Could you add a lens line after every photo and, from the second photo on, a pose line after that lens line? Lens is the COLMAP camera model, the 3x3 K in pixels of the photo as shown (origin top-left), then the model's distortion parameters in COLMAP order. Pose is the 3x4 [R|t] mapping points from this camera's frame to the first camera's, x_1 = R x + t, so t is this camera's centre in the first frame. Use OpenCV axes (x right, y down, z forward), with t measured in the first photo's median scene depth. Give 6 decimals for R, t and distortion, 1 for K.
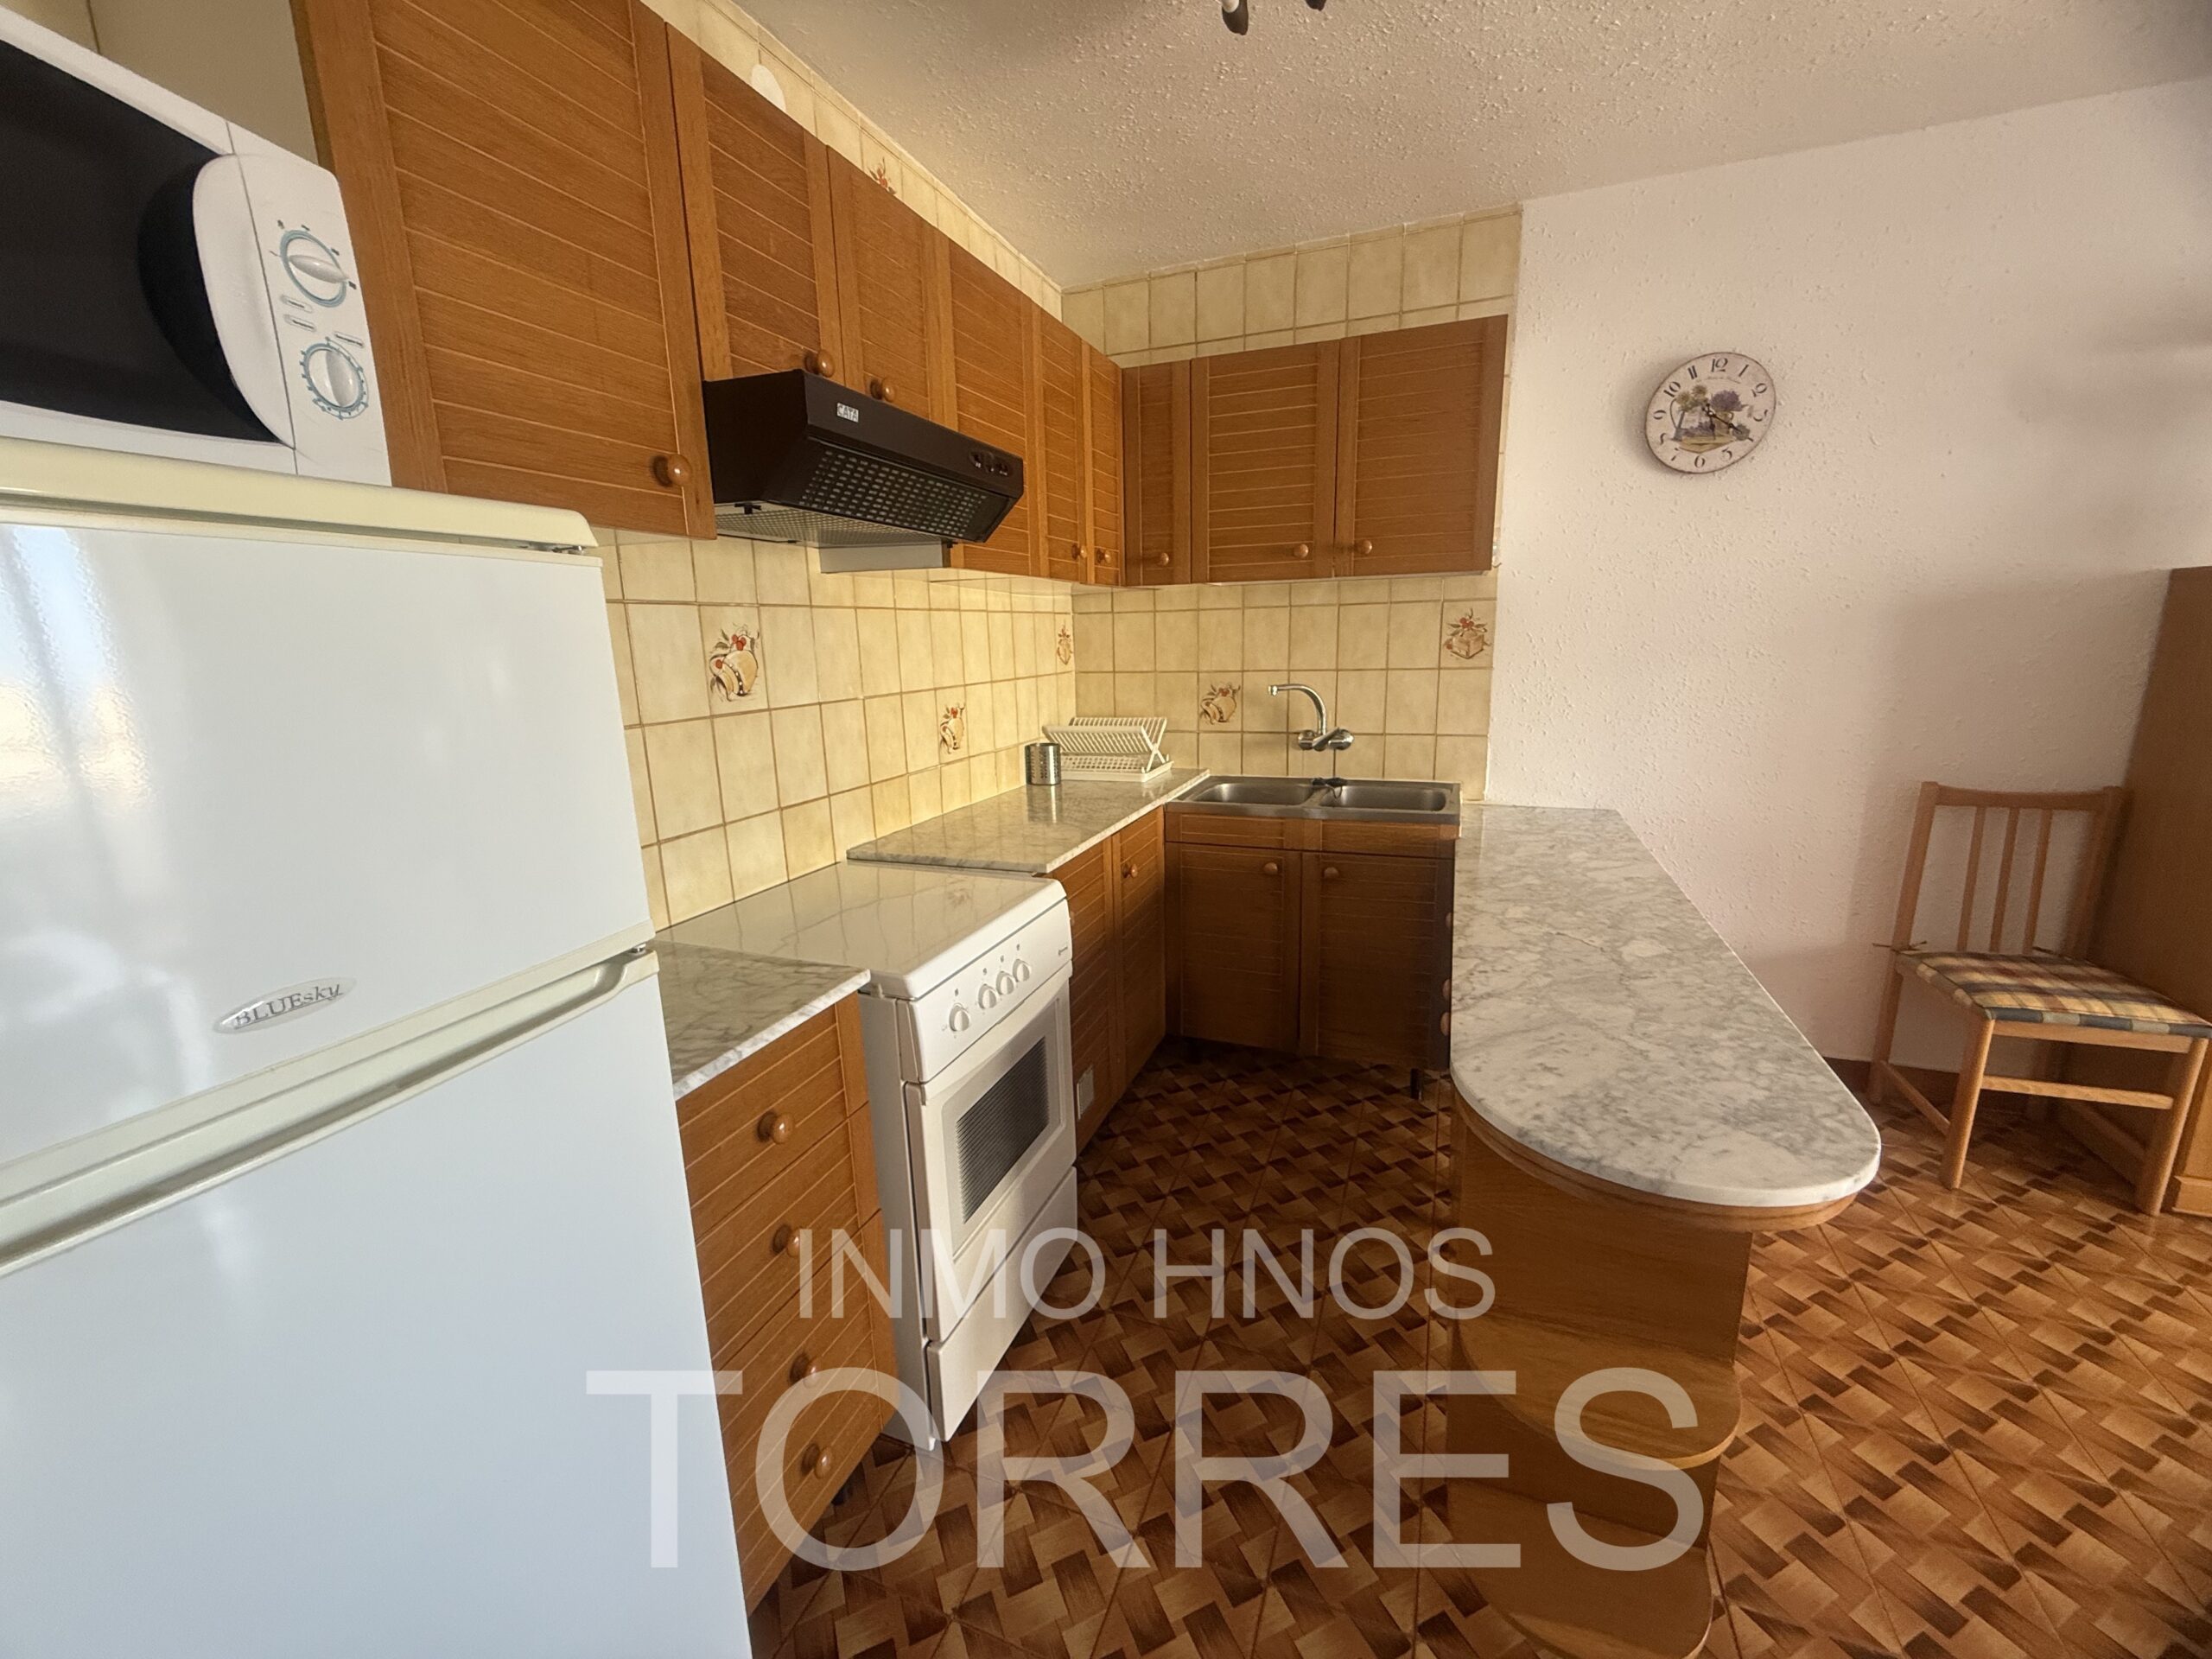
lens RADIAL K [[880.0, 0, 1099.2], [0, 880.0, 826.0], [0, 0, 1]] dist [-0.001195, 0.000081]
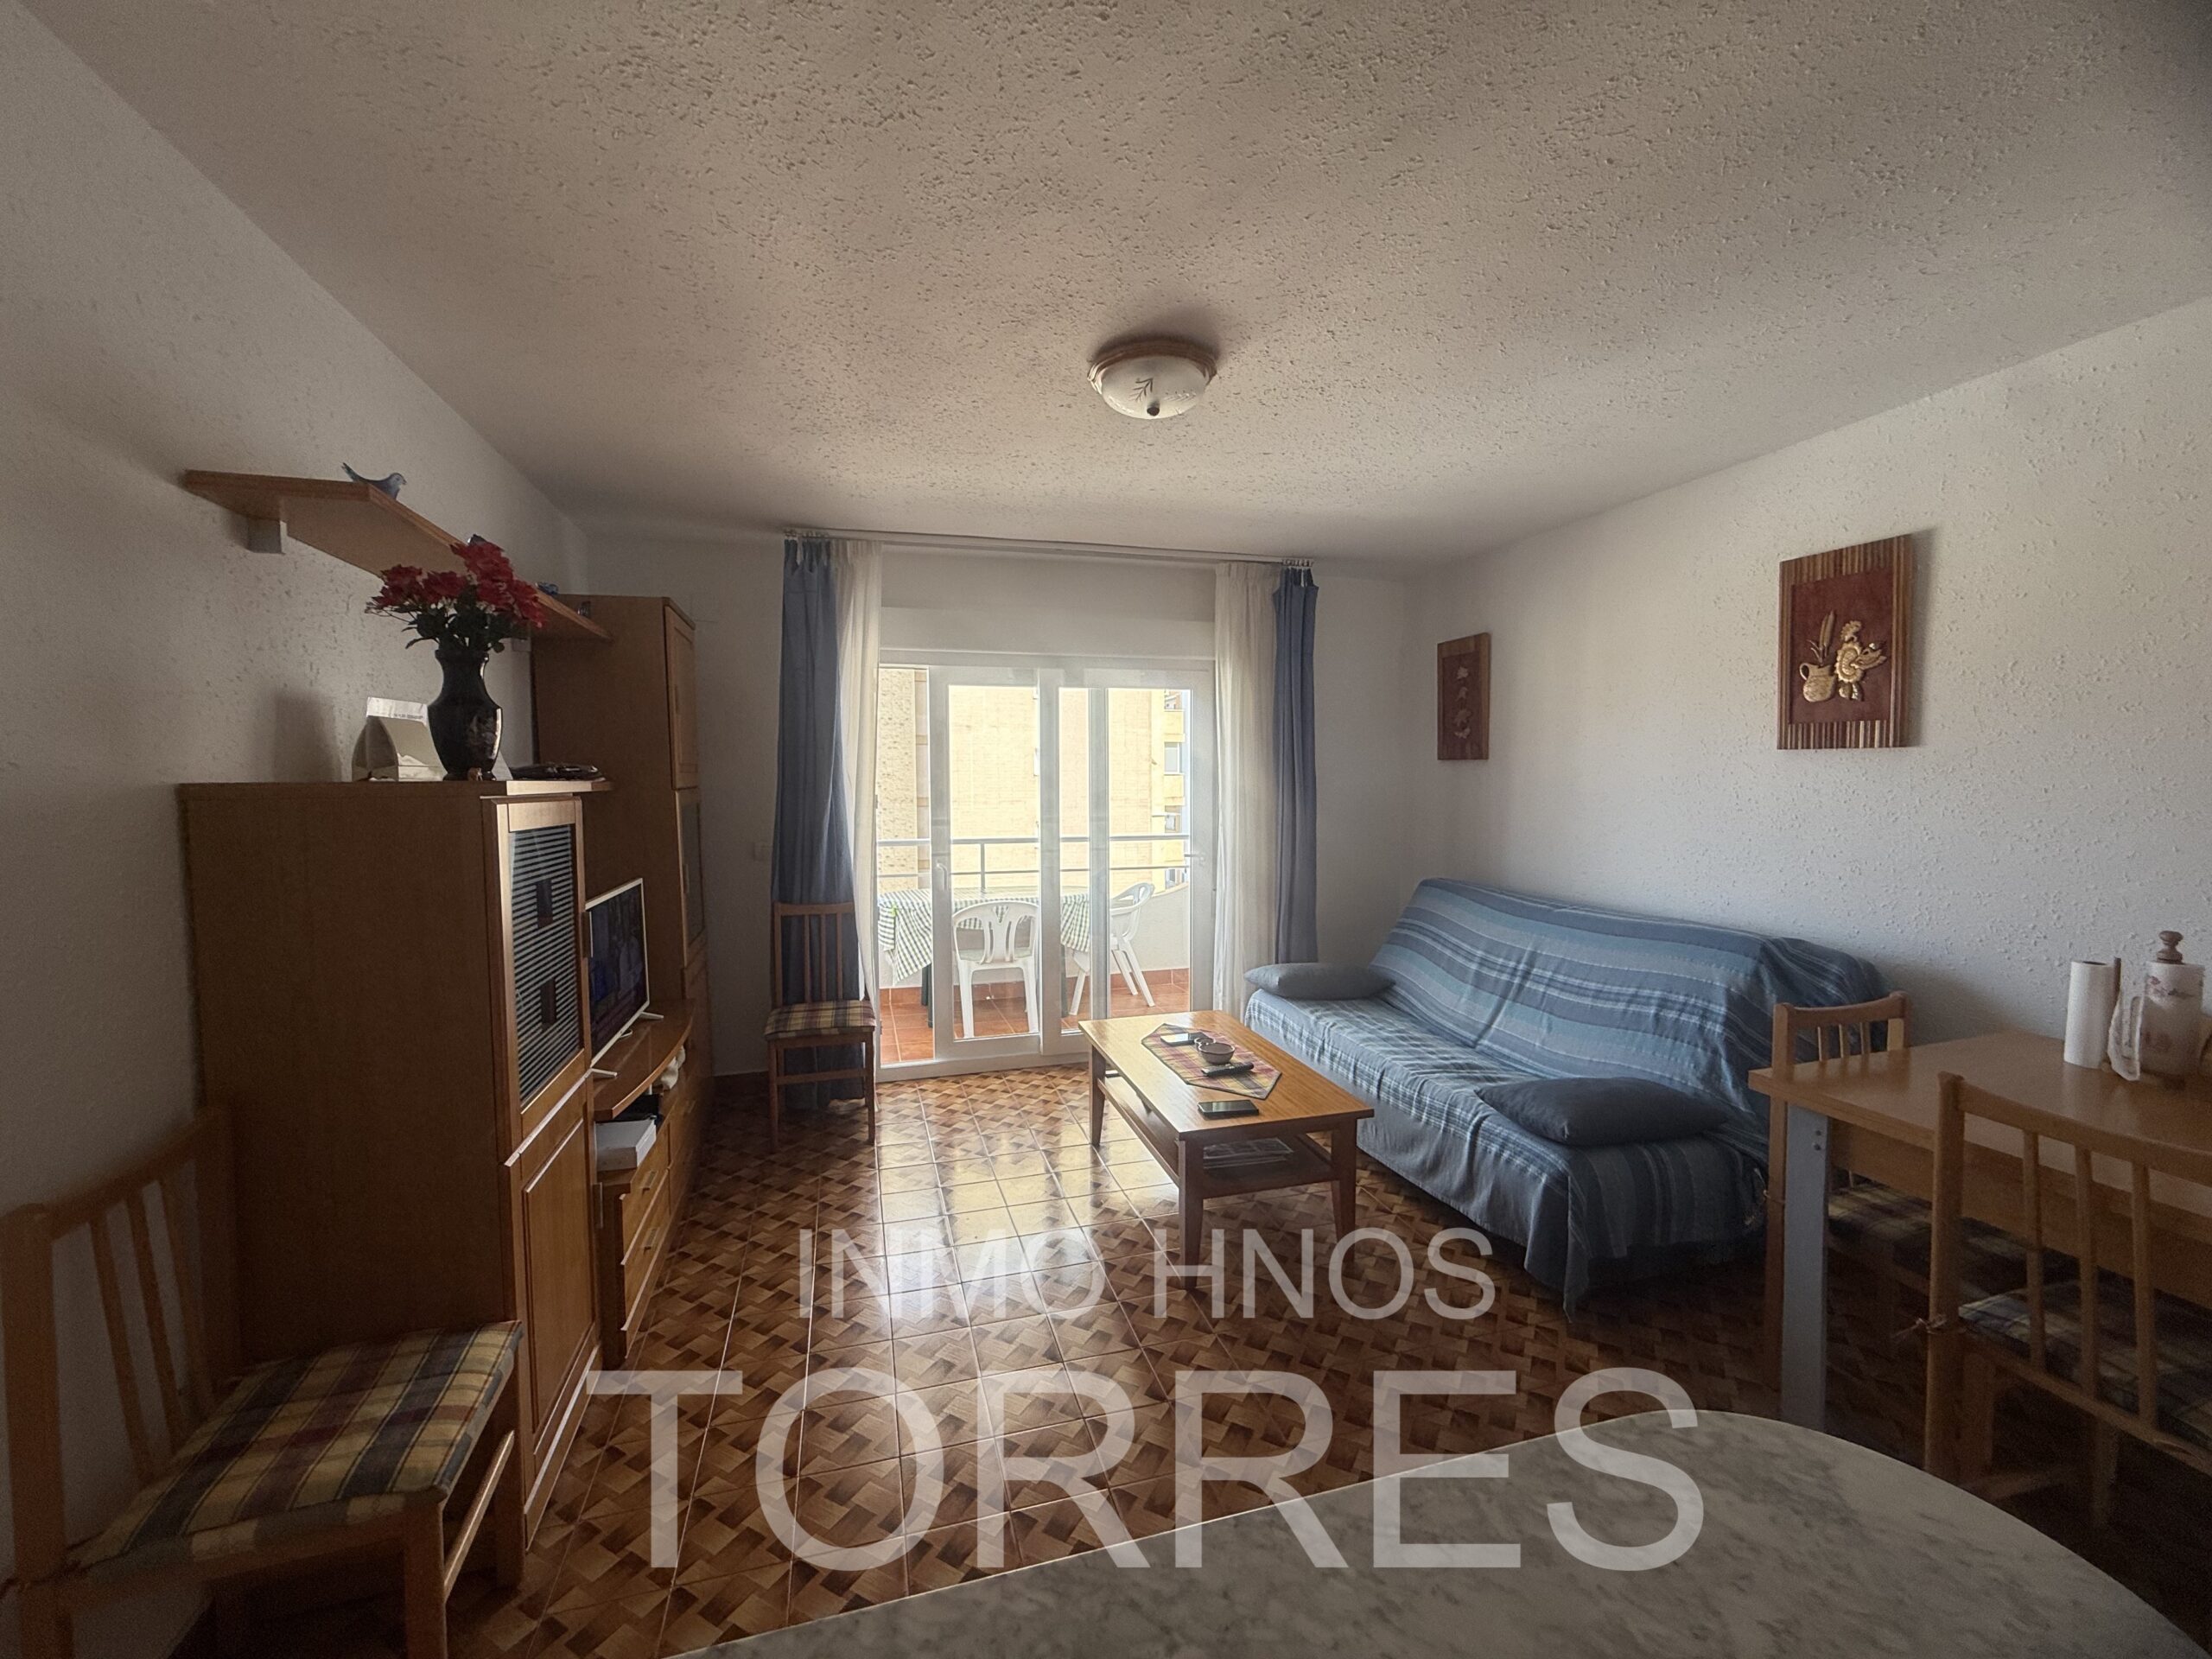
lens RADIAL K [[880.0, 0, 1095.2], [0, 880.0, 824.3], [0, 0, 1]] dist [-0.001195, 0.000081]
pose [[-0.611585, -0.008000, 0.791139, 0.243455], [0.191809, 0.968619, 0.158072, -0.226353], [-0.767577, 0.248421, -0.590858, 0.842554]]
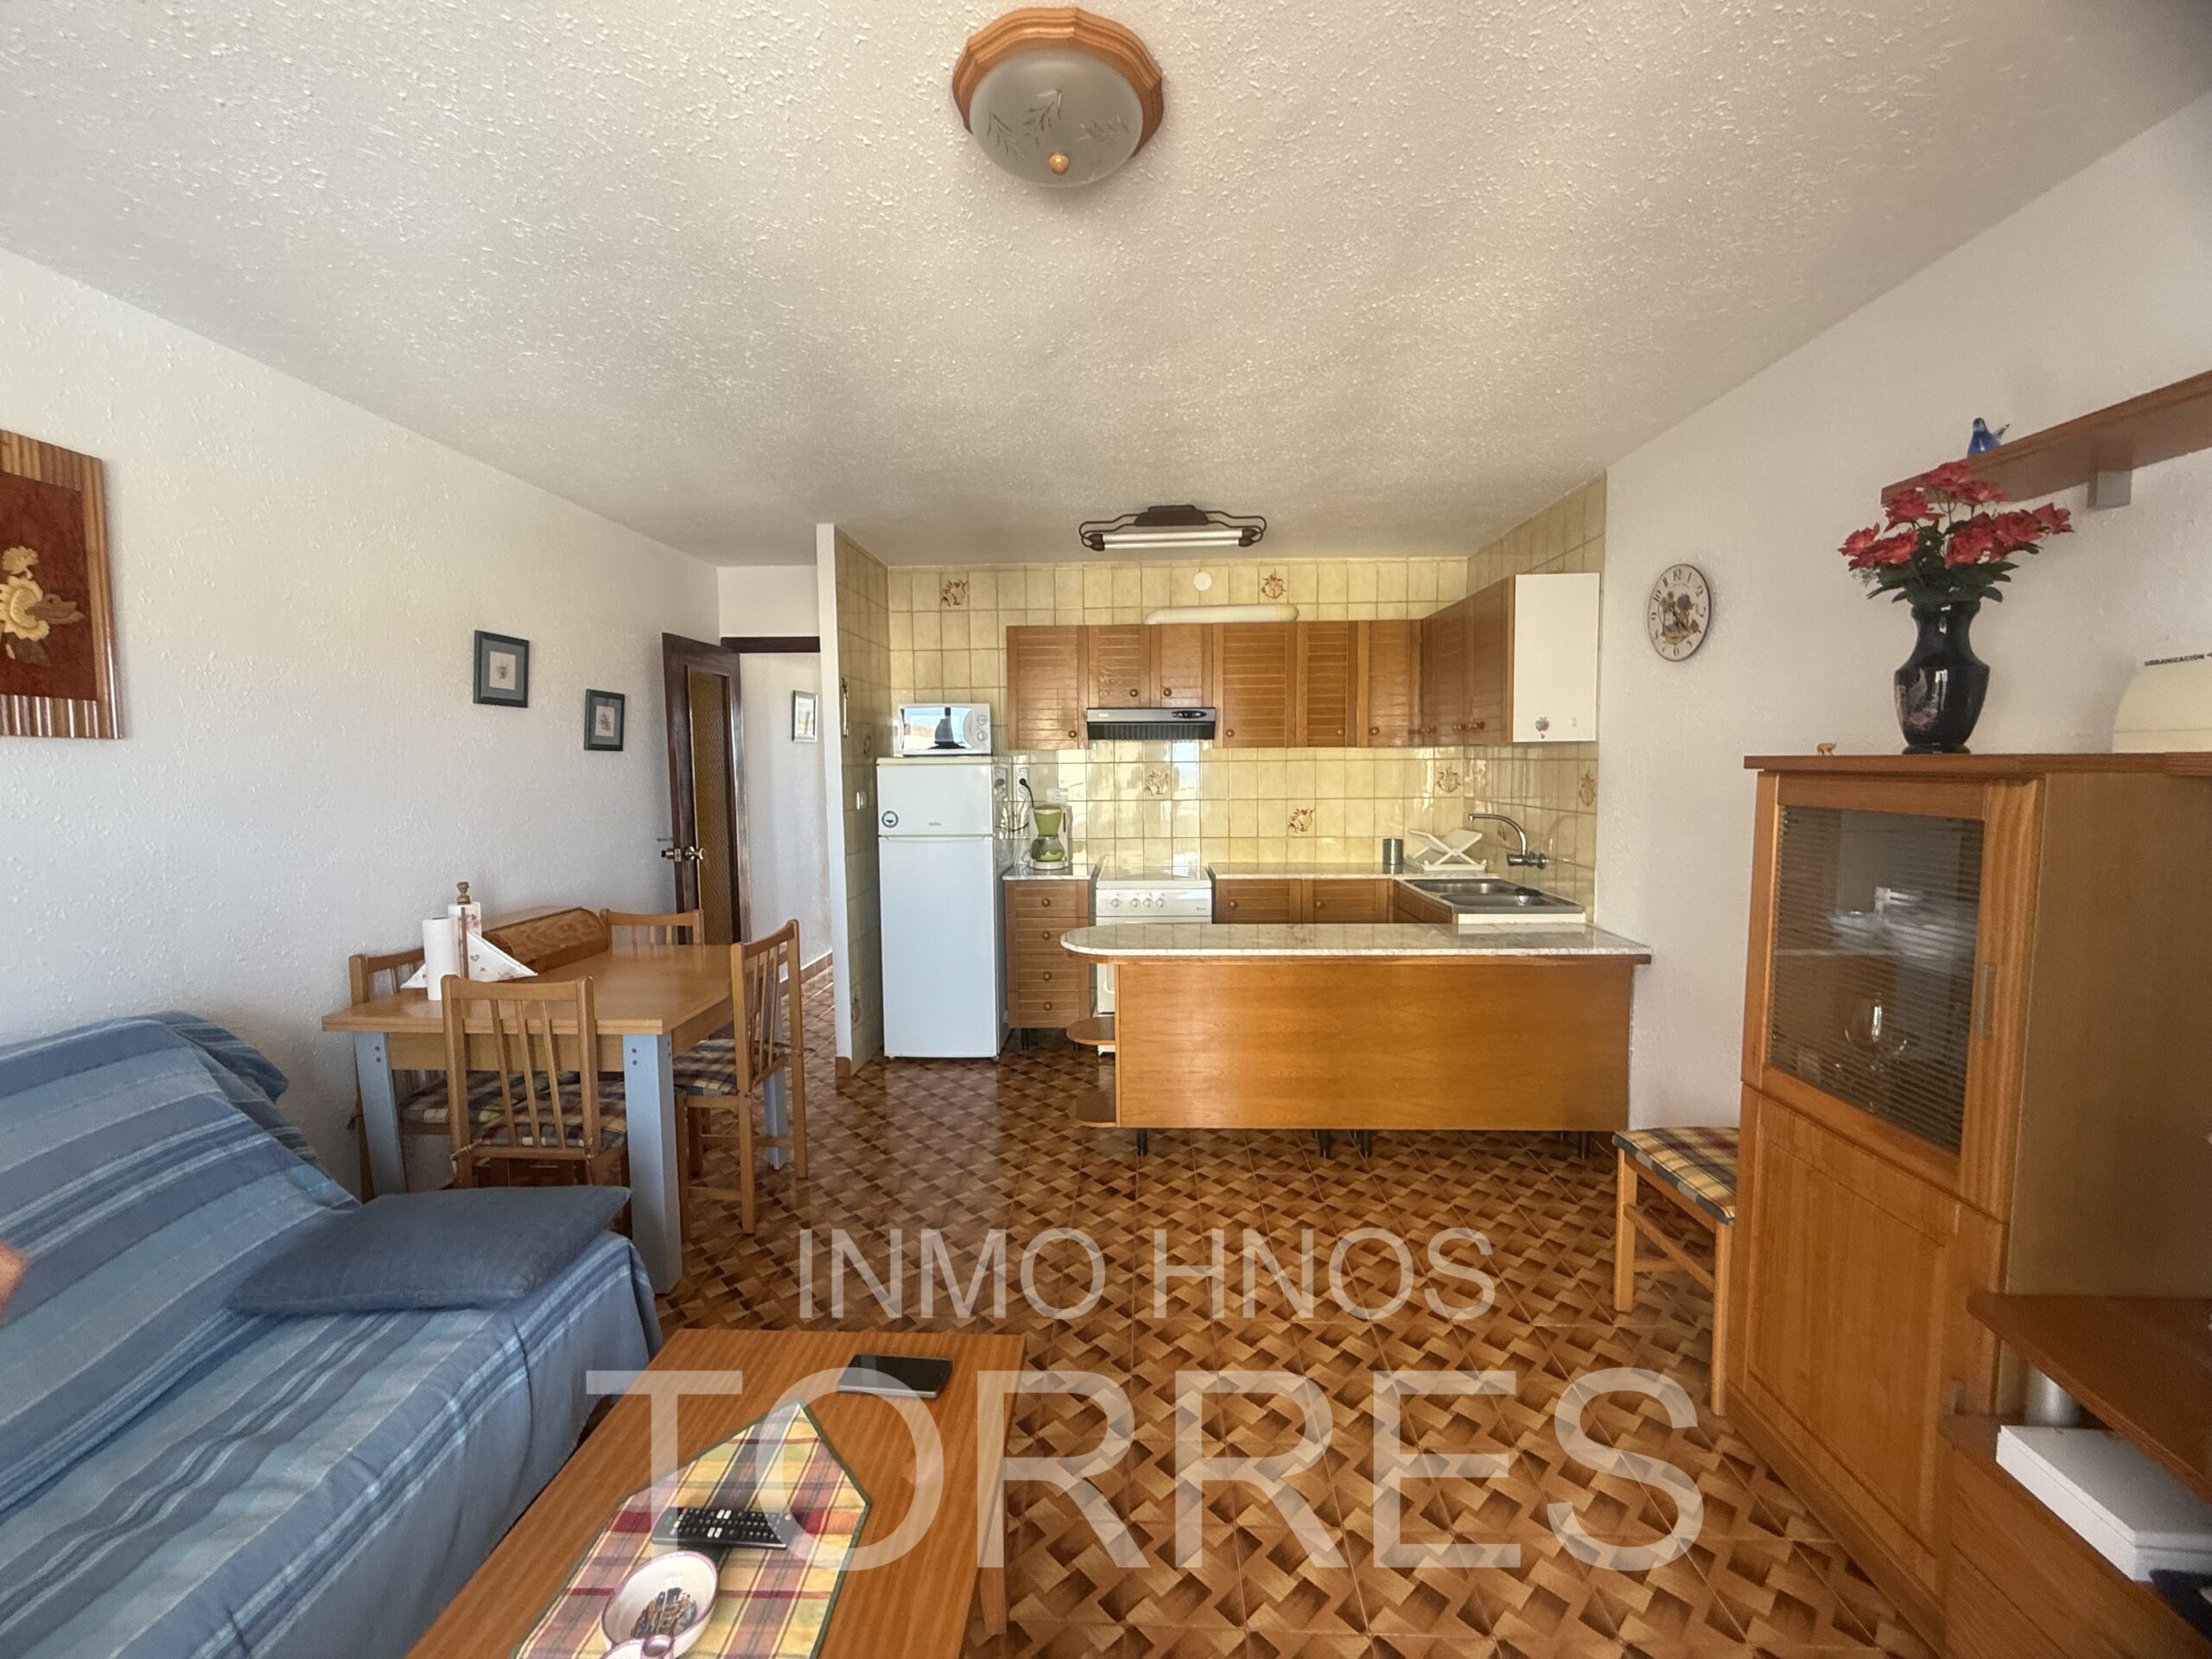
lens RADIAL K [[880.0, 0, 1115.1], [0, 880.0, 828.9], [0, 0, 1]] dist [-0.001195, 0.000081]
pose [[0.326926, 0.097303, -0.940028, 1.712966], [-0.204017, 0.978497, 0.030331, -0.074487], [0.922766, 0.181866, 0.339747, -0.043773]]
